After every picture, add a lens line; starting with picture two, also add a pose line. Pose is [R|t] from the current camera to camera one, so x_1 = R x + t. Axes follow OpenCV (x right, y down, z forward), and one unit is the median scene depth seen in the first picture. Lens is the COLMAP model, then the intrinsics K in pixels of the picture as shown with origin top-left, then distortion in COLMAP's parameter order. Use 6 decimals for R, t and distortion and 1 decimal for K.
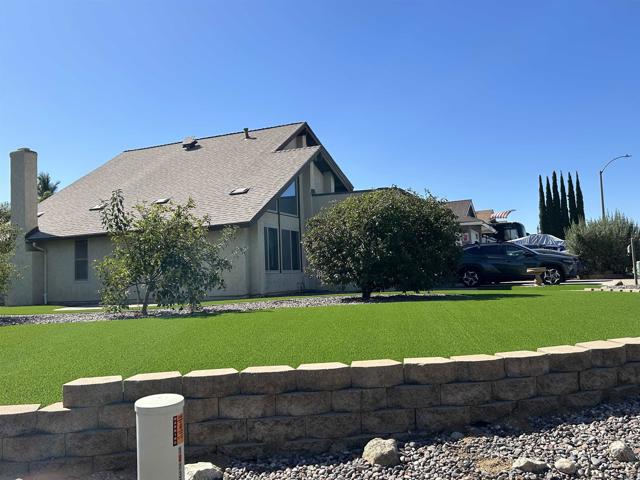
lens RADIAL K [[562.5, 0, 314.5], [0, 562.5, 234.4], [0, 0, 1]] dist [0.069334, -0.083958]
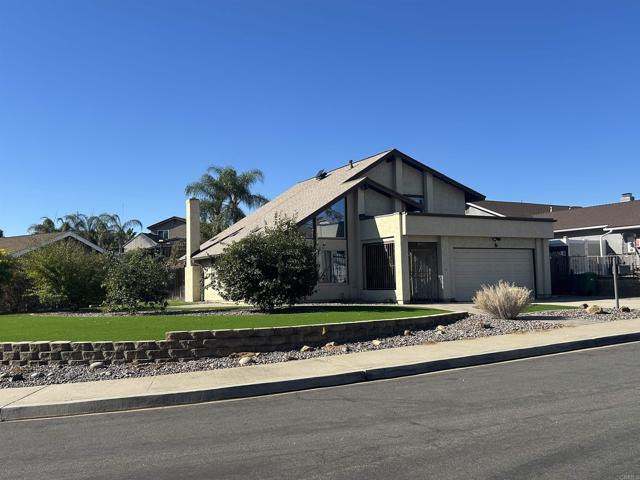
lens RADIAL K [[588.6, 0, 314.4], [0, 588.6, 234.4], [0, 0, 1]] dist [0.055451, 0.000000]
pose [[0.800457, -0.026718, -0.598795, 1.228748], [0.036500, 0.999325, 0.004203, -0.085389], [0.598278, -0.025220, 0.800891, -0.112702]]
